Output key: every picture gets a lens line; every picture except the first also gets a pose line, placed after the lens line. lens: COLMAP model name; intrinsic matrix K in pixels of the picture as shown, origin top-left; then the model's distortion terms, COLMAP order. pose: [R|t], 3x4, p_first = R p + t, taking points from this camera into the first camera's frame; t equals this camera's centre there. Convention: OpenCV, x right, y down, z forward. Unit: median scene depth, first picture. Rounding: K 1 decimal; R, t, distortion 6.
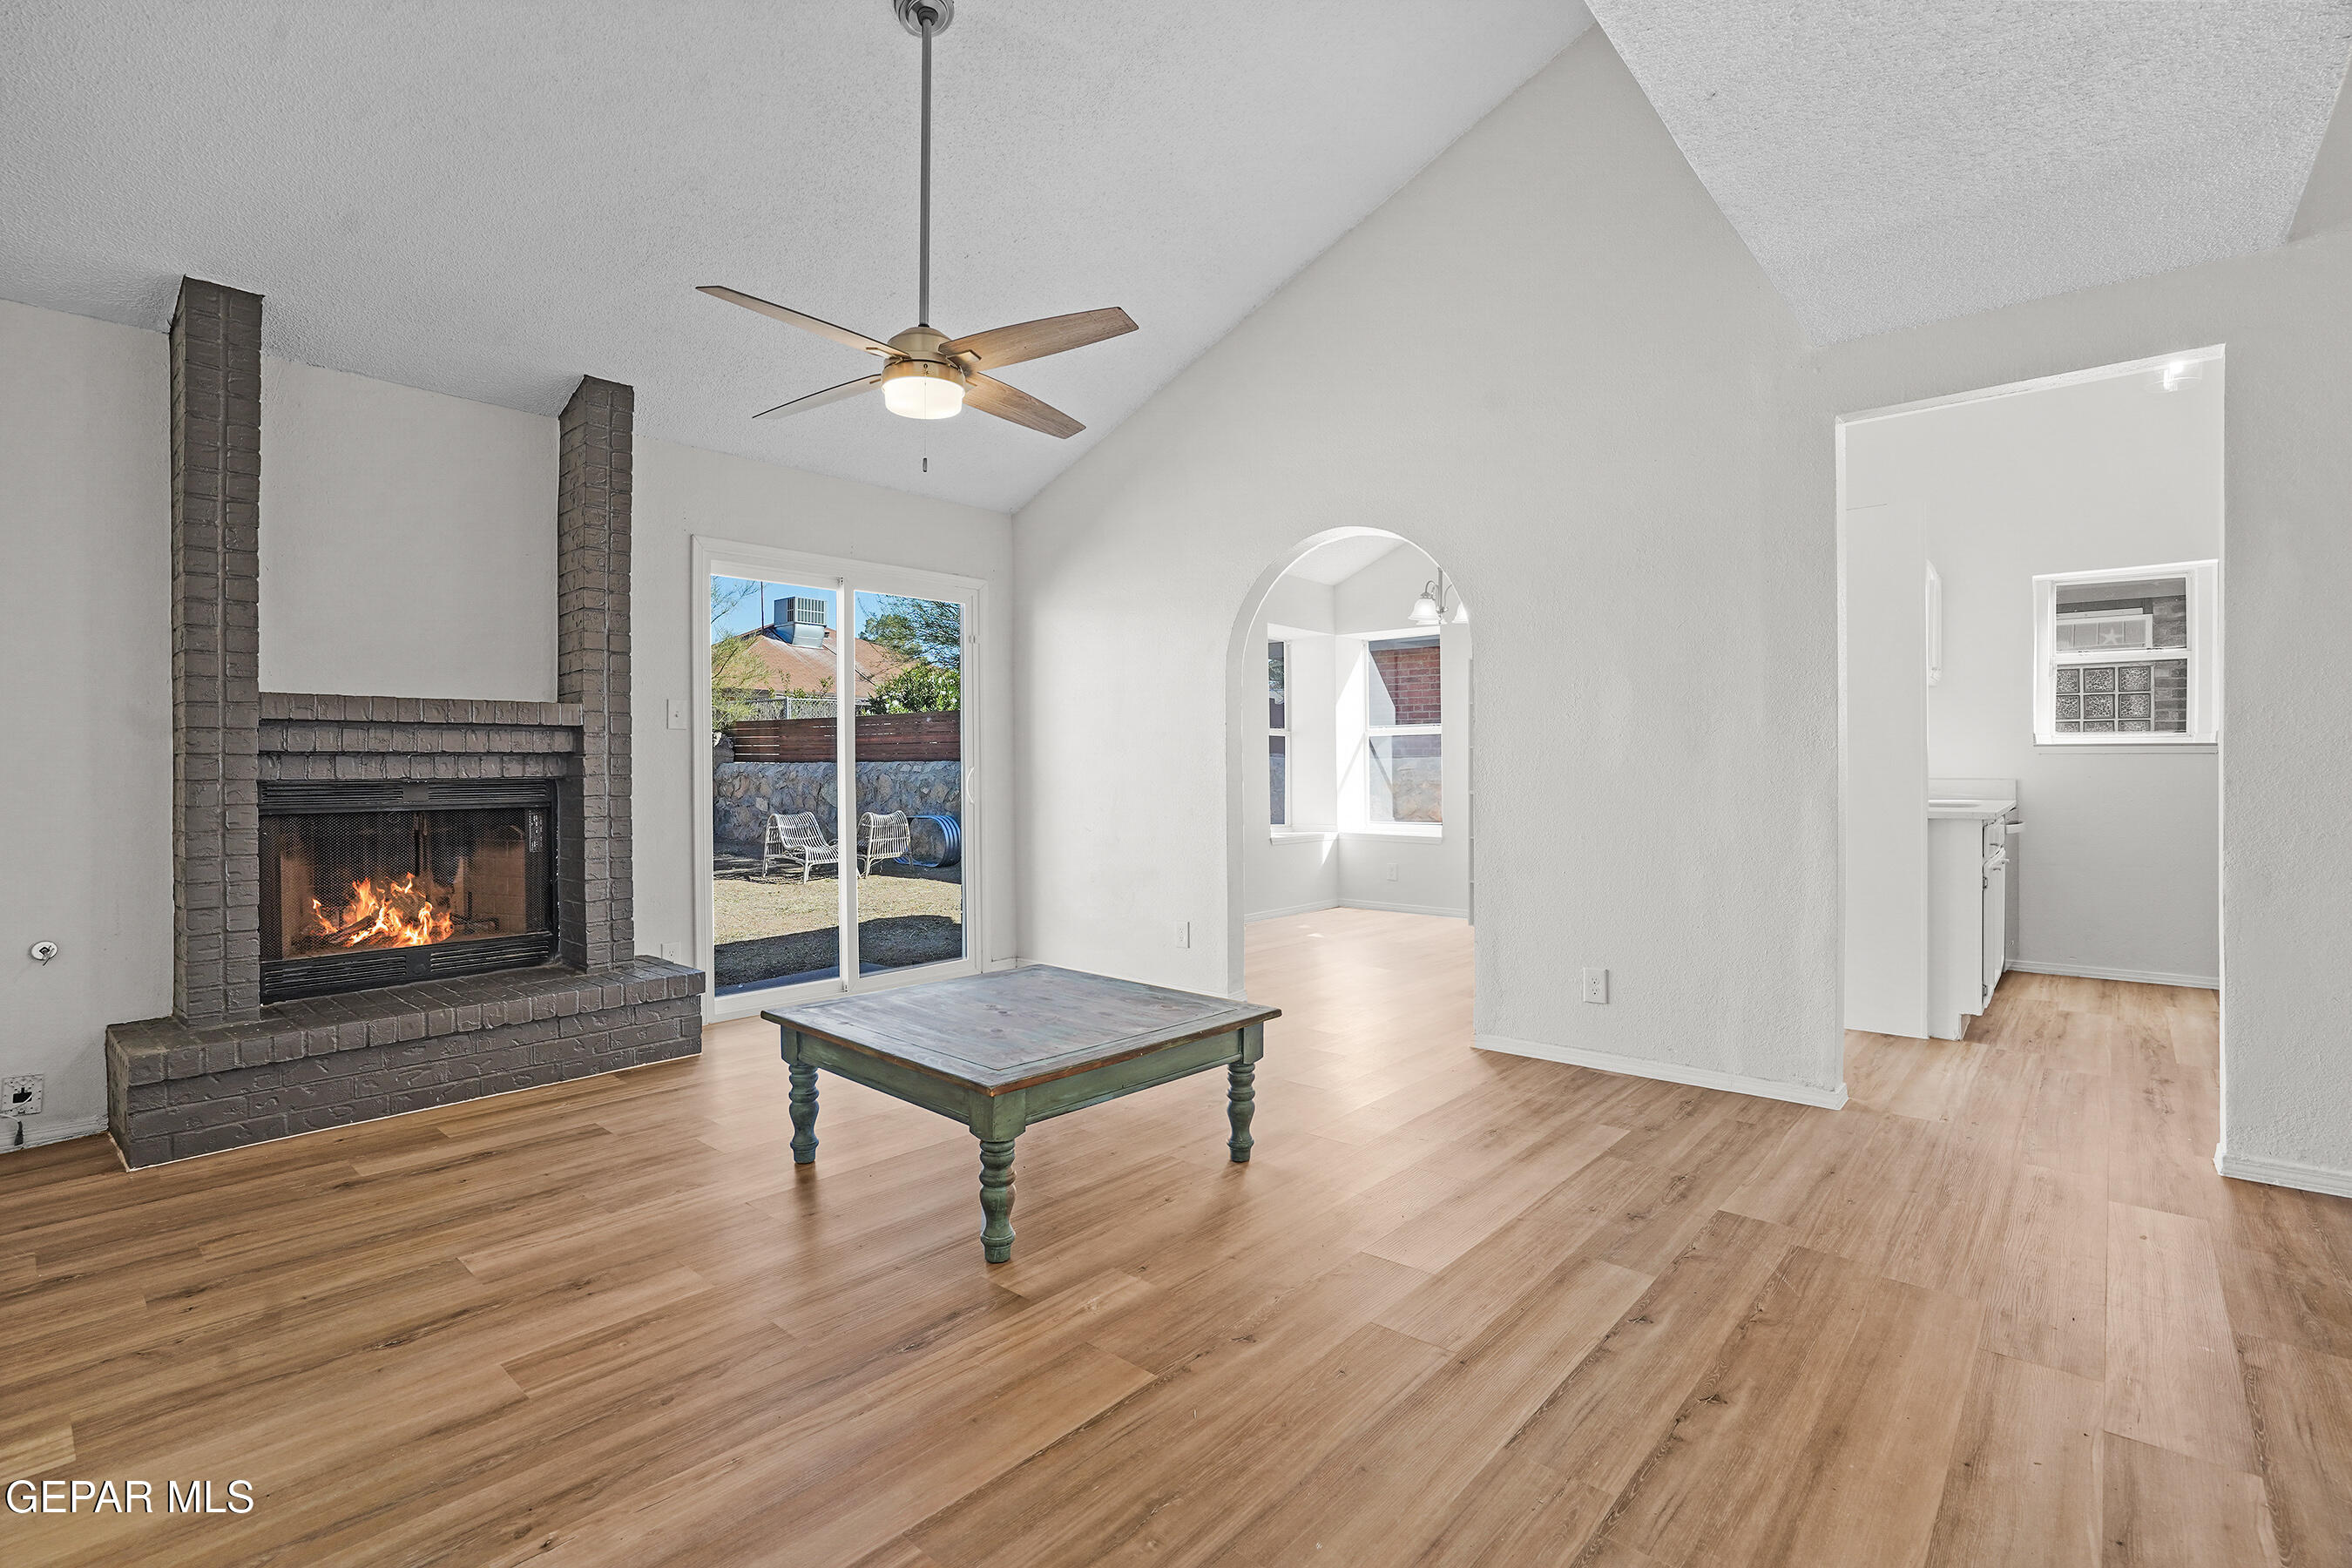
lens RADIAL K [[1093.5, 0, 1181.5], [0, 1093.5, 772.6], [0, 0, 1]] dist [-0.025327, -0.000239]
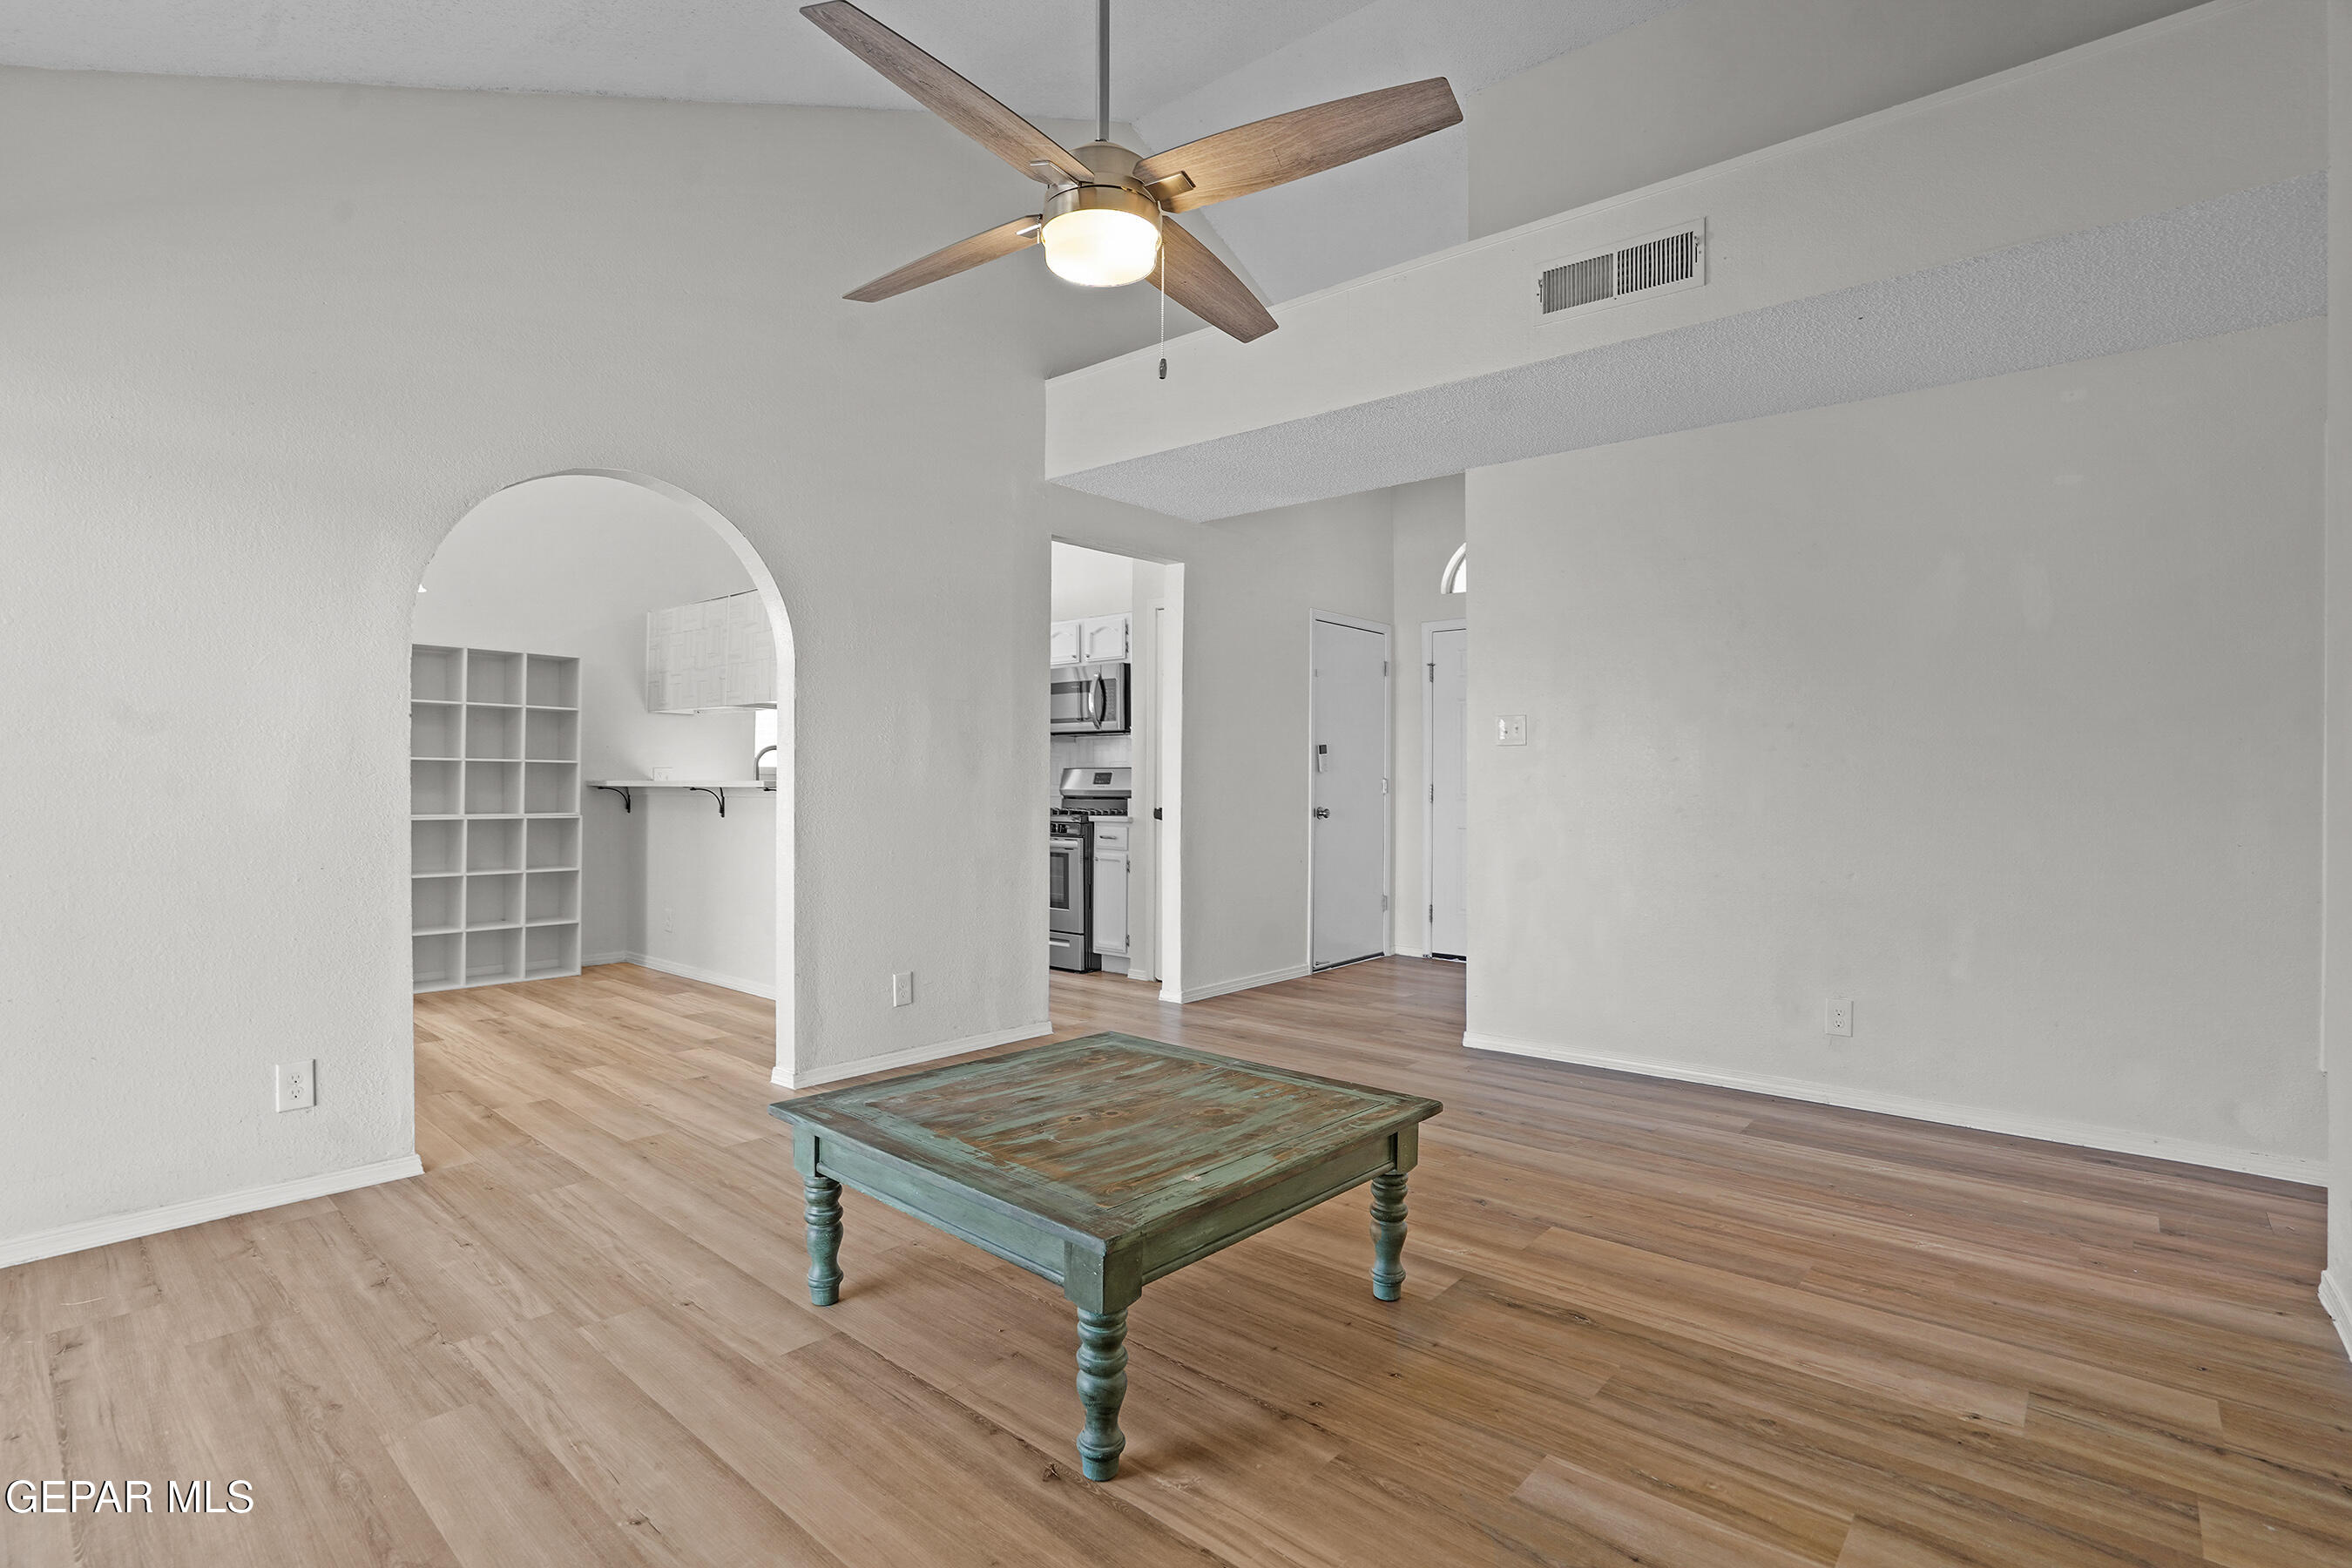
lens RADIAL K [[1093.5, 0, 1180.9], [0, 1093.5, 789.6], [0, 0, 1]] dist [-0.025327, -0.000239]
pose [[-0.007862, 0.004715, 0.999958, -1.589874], [0.003087, 0.999984, -0.004691, 0.008646], [-0.999964, 0.003050, -0.007876, 1.681456]]
